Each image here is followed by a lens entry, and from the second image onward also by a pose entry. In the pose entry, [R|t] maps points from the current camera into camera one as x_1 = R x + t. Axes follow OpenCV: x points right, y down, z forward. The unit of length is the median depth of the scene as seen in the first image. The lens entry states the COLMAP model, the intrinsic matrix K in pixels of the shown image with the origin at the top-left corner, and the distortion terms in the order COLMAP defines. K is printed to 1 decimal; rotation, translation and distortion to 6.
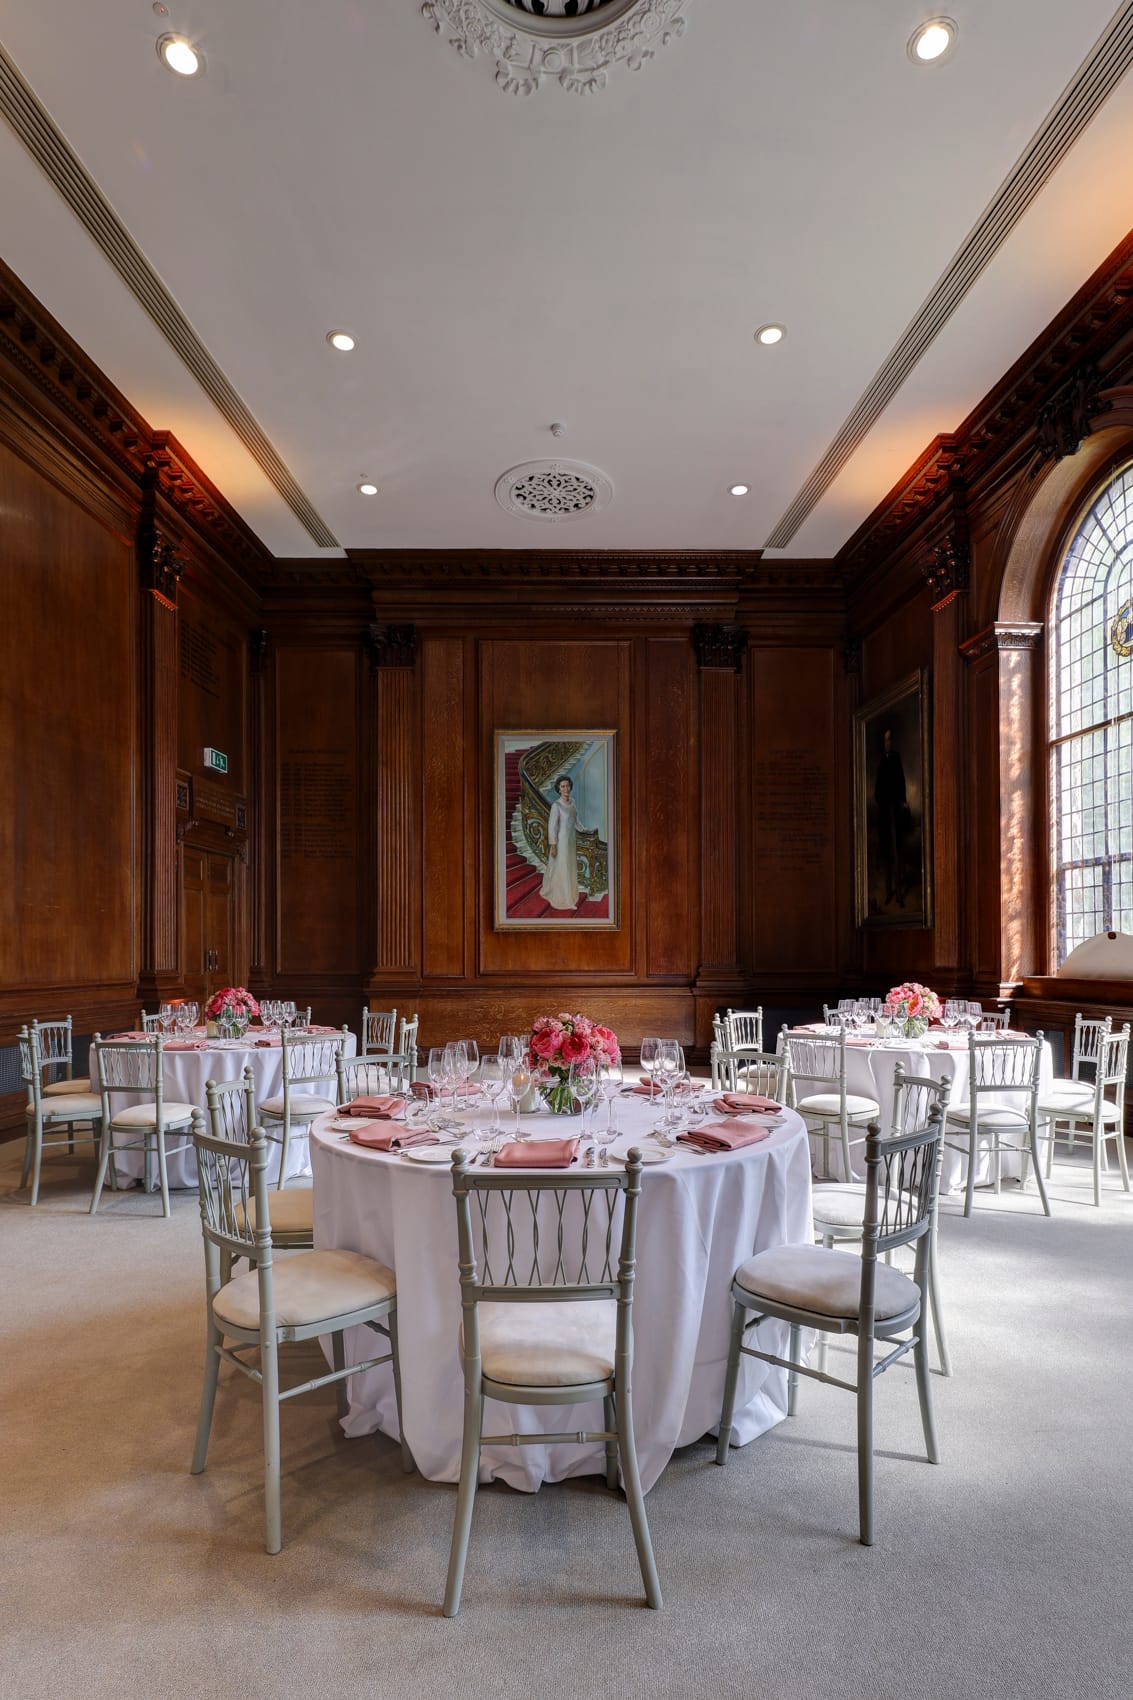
lens RADIAL K [[885.1, 0, 564.8], [0, 885.1, 954.1], [0, 0, 1]] dist [0.005123, -0.006095]
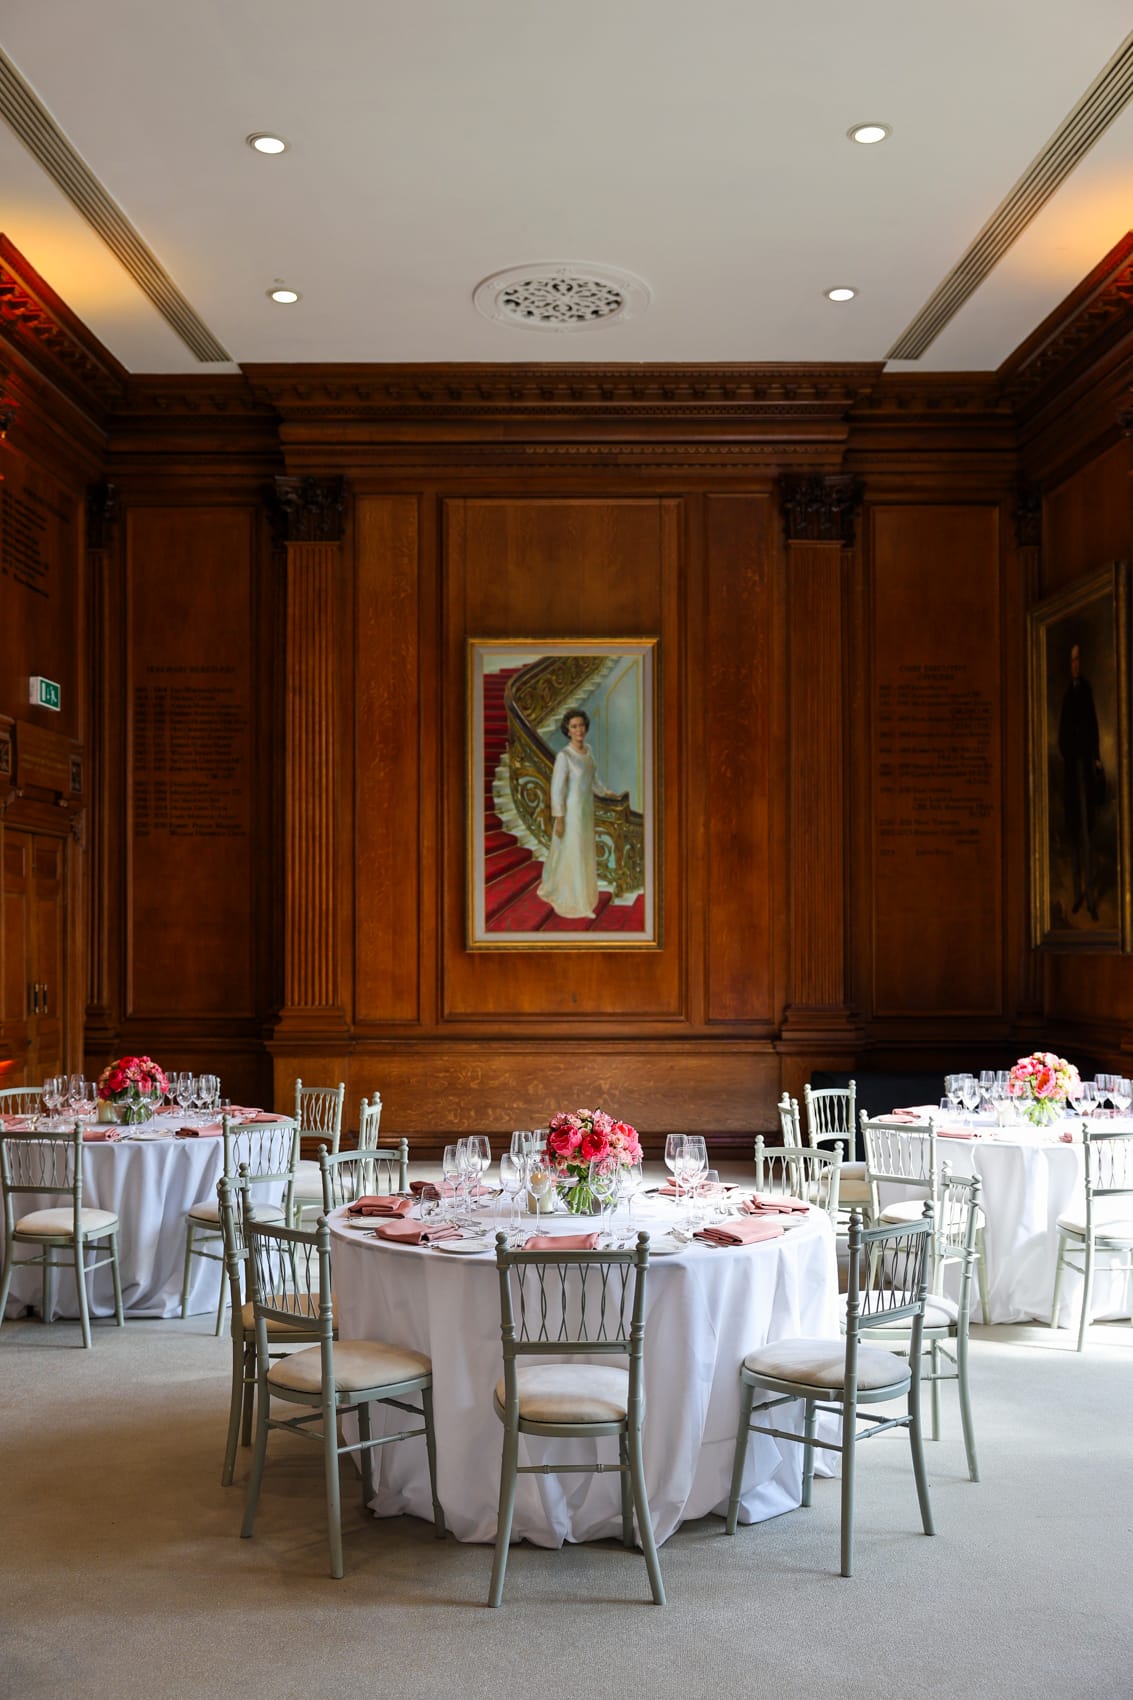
lens RADIAL K [[1722.7, 0, 547.9], [0, 1722.7, 939.9], [0, 0, 1]] dist [-0.008384, 0.000000]
pose [[0.999911, 0.001497, -0.013284, -0.004157], [-0.001523, 0.999997, -0.001901, -0.032391], [0.013281, 0.001922, 0.999910, -0.249443]]
